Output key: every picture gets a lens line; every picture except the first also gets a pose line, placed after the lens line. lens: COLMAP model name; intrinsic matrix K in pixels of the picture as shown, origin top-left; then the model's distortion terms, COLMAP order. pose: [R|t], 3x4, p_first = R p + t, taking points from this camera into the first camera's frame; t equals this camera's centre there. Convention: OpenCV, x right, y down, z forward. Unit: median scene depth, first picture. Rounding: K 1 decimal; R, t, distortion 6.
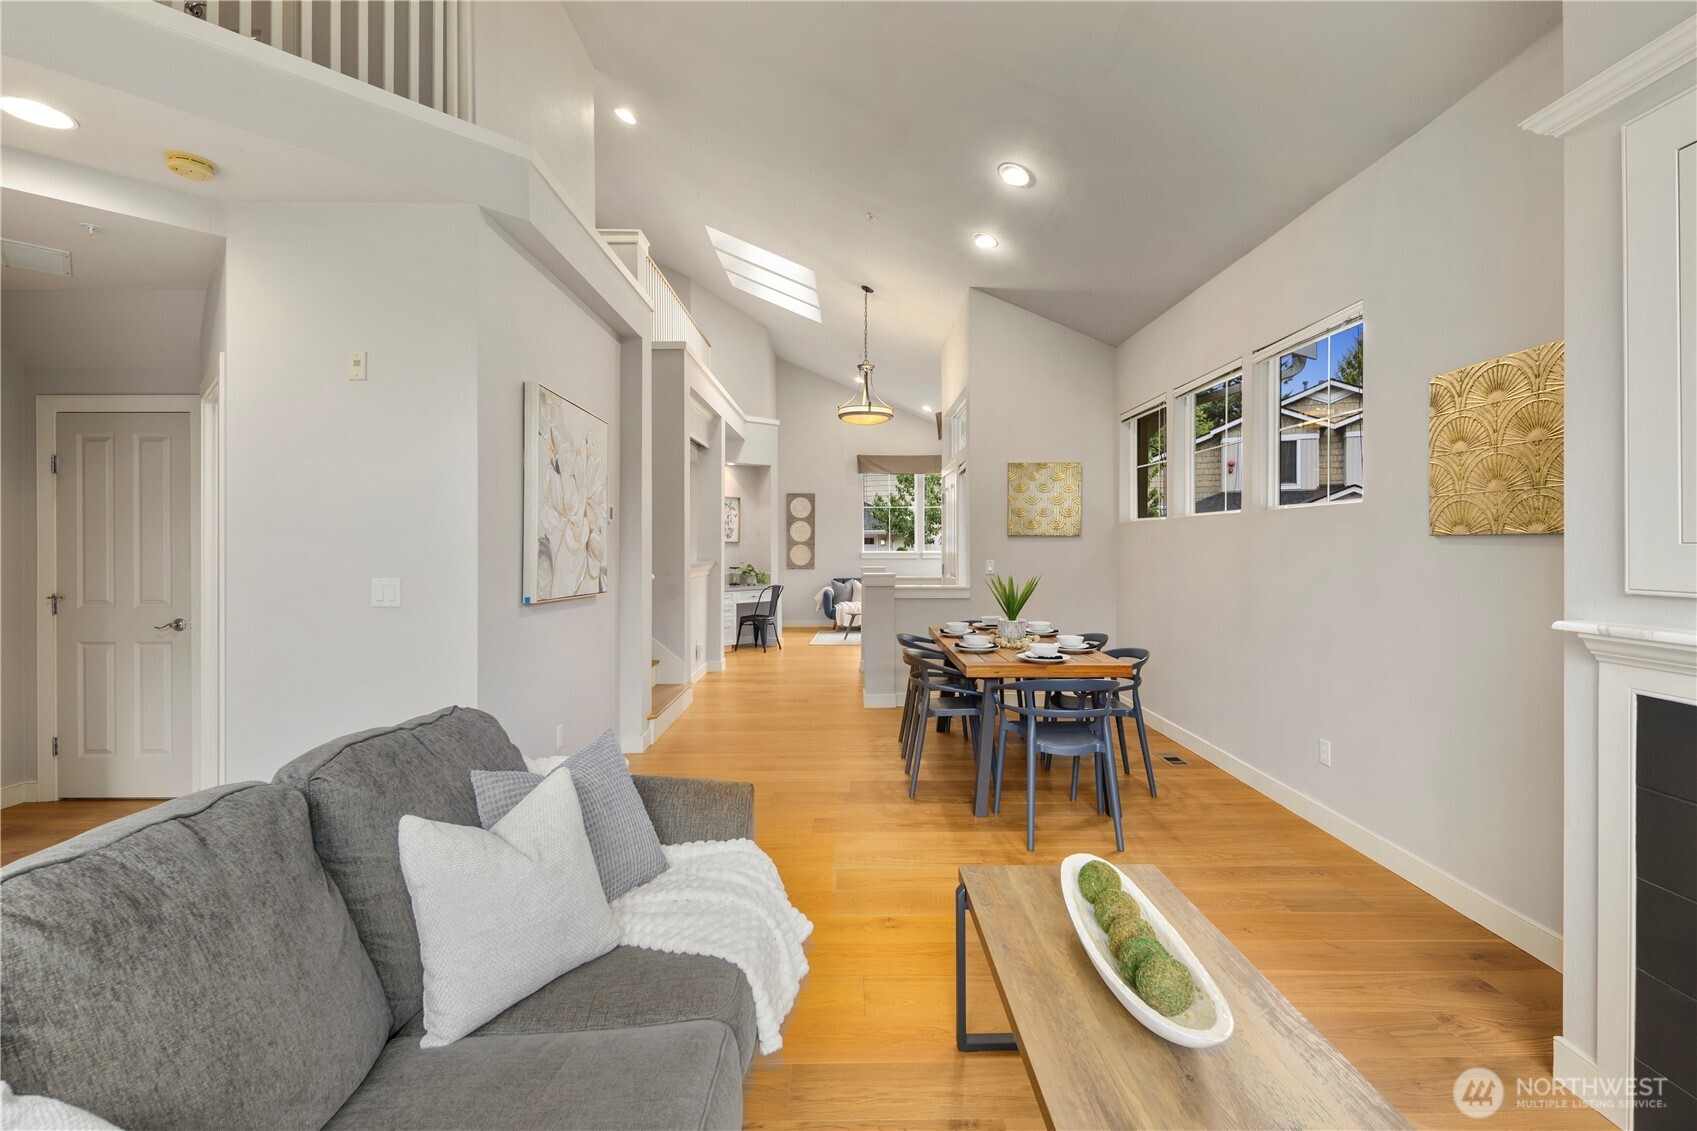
lens RADIAL K [[733.6, 0, 847.2], [0, 733.6, 556.6], [0, 0, 1]] dist [-0.001801, -0.000201]
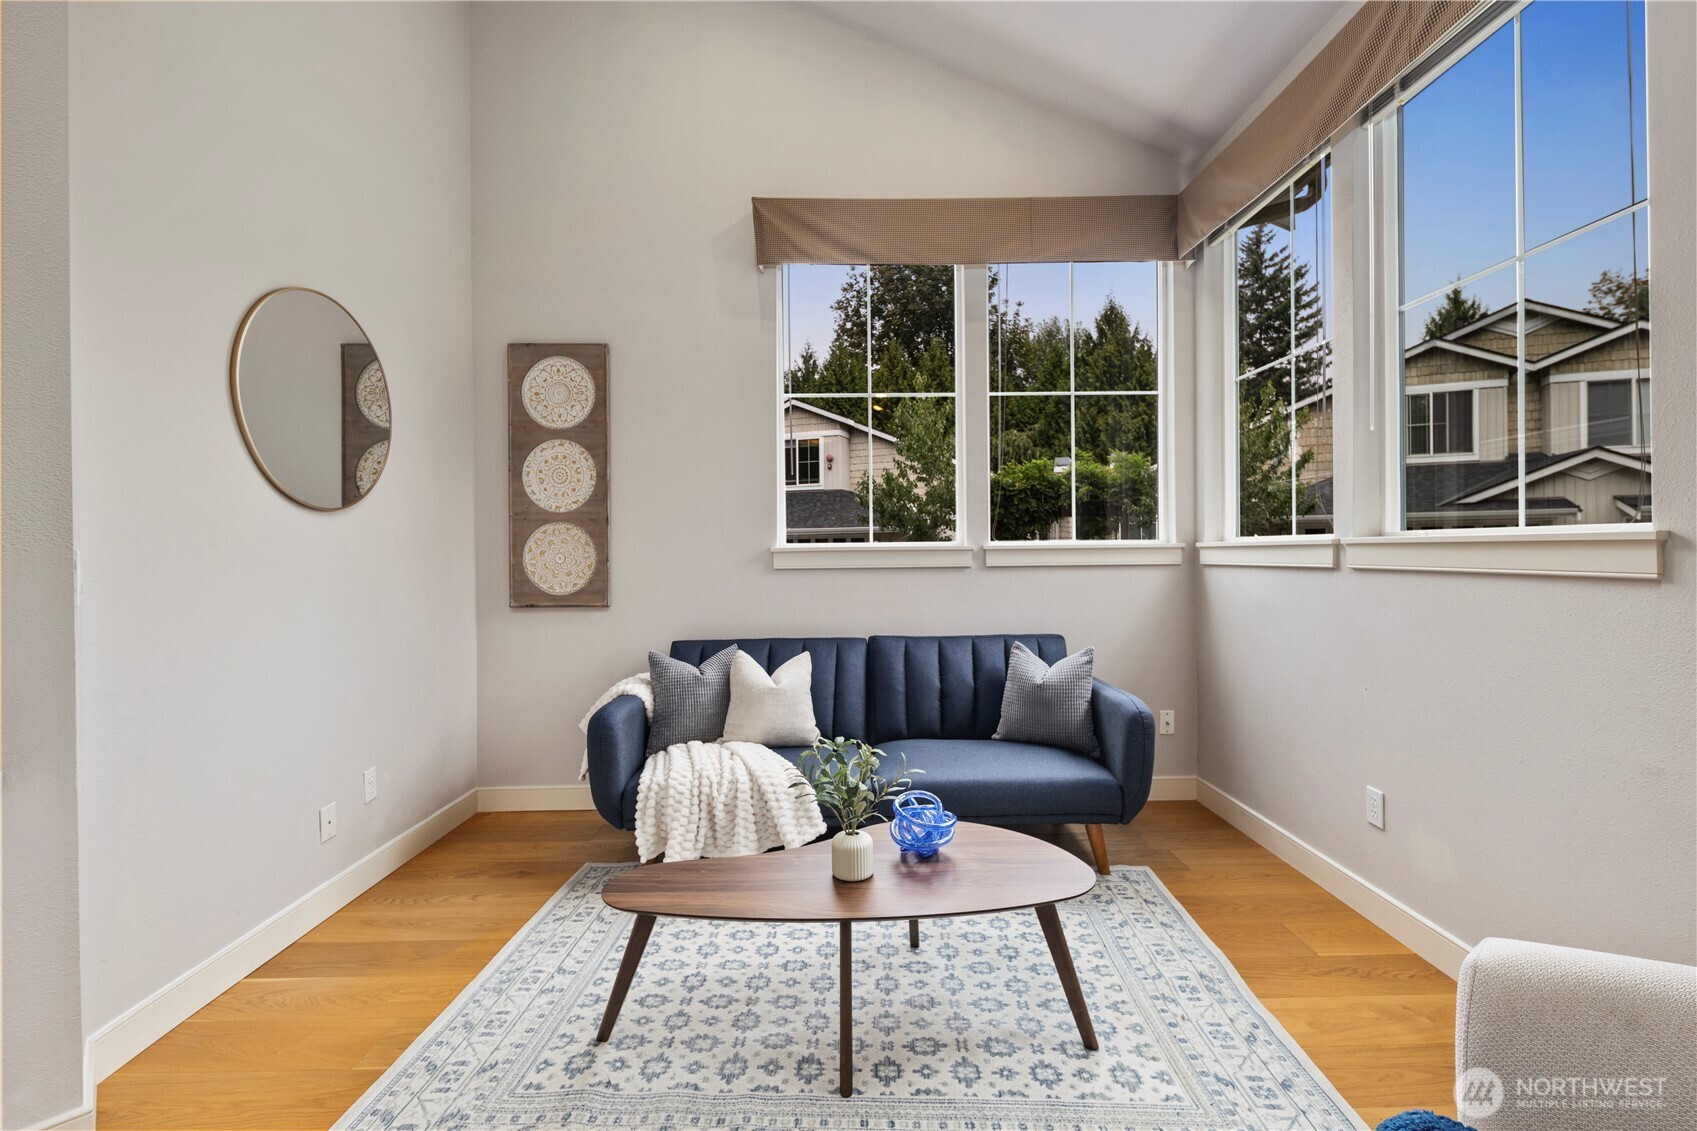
lens RADIAL K [[733.6, 0, 849.5], [0, 733.6, 561.2], [0, 0, 1]] dist [-0.001801, -0.000201]
pose [[0.999973, -0.006052, 0.004234, 0.043921], [0.006055, 0.999981, -0.000698, -0.000189], [-0.004230, 0.000724, 0.999991, 0.646447]]
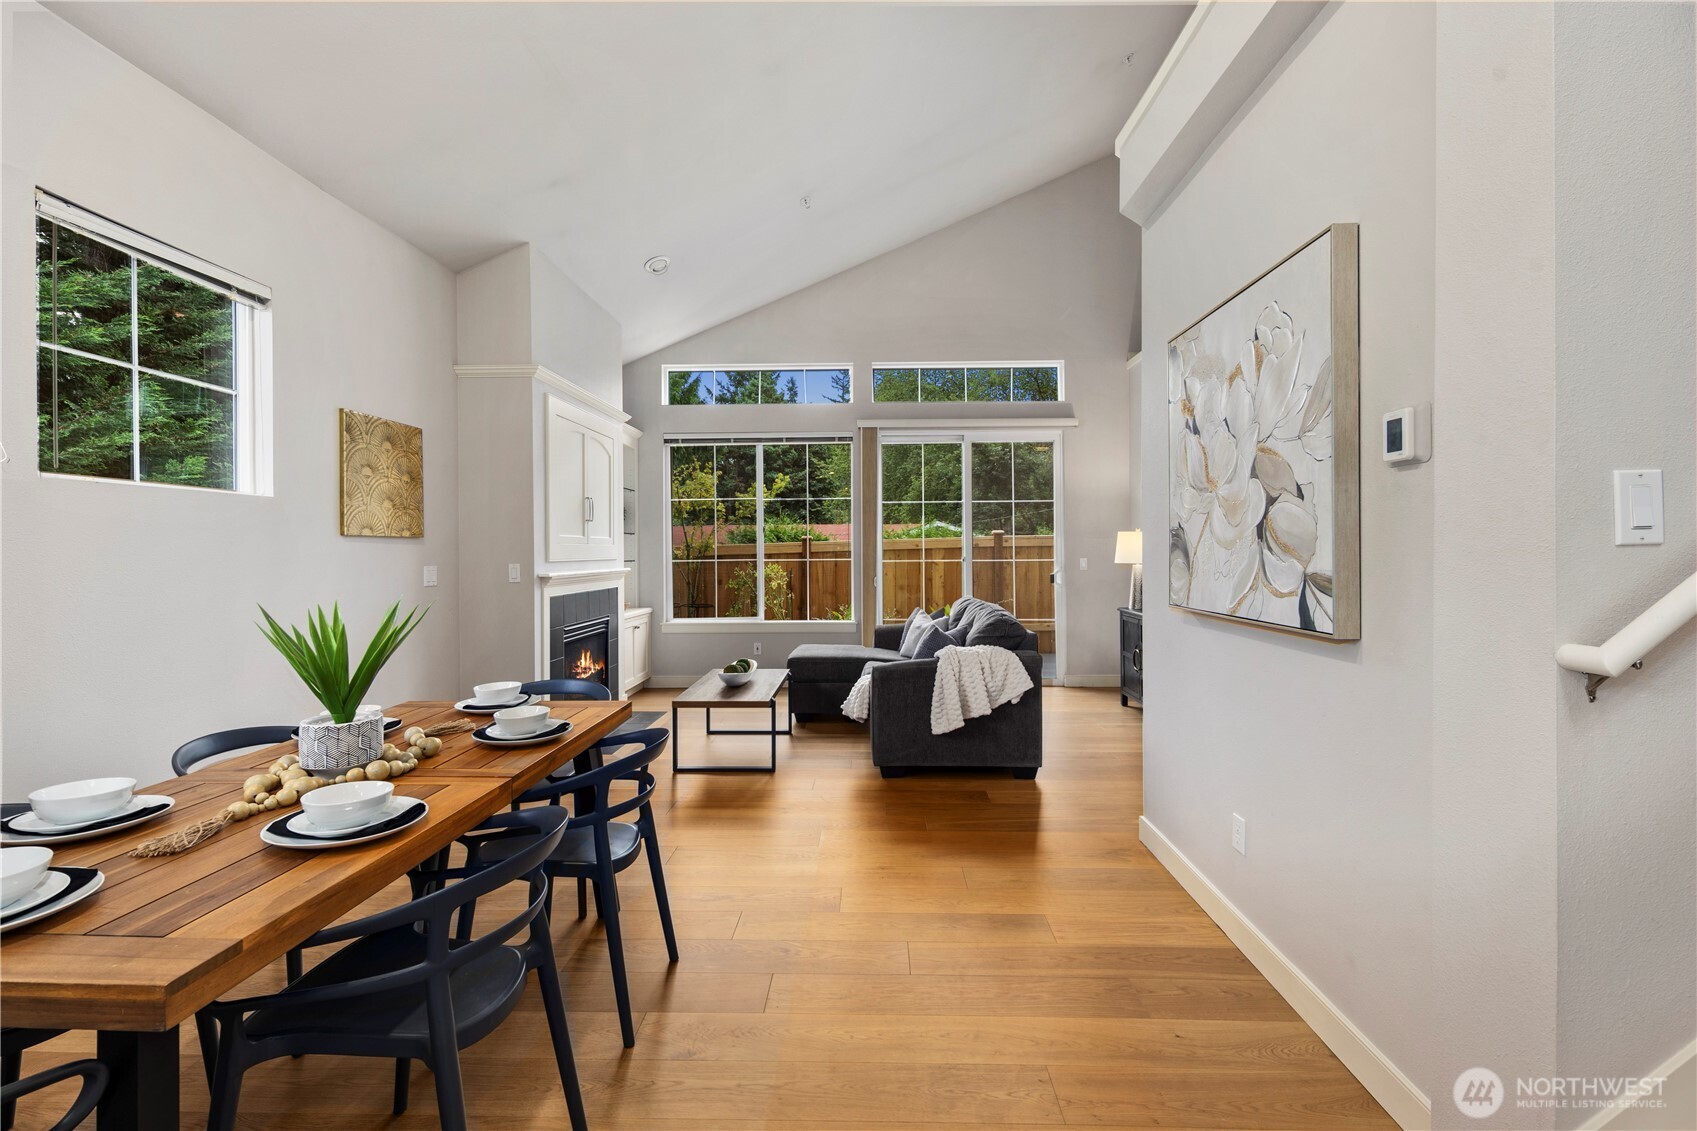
lens RADIAL K [[733.6, 0, 845.3], [0, 733.6, 557.4], [0, 0, 1]] dist [-0.001801, -0.000201]
pose [[-0.999725, 0.000817, 0.023457, -0.151273], [0.001096, 0.999929, 0.011865, -0.004216], [-0.023446, 0.011887, -0.999654, 3.468576]]
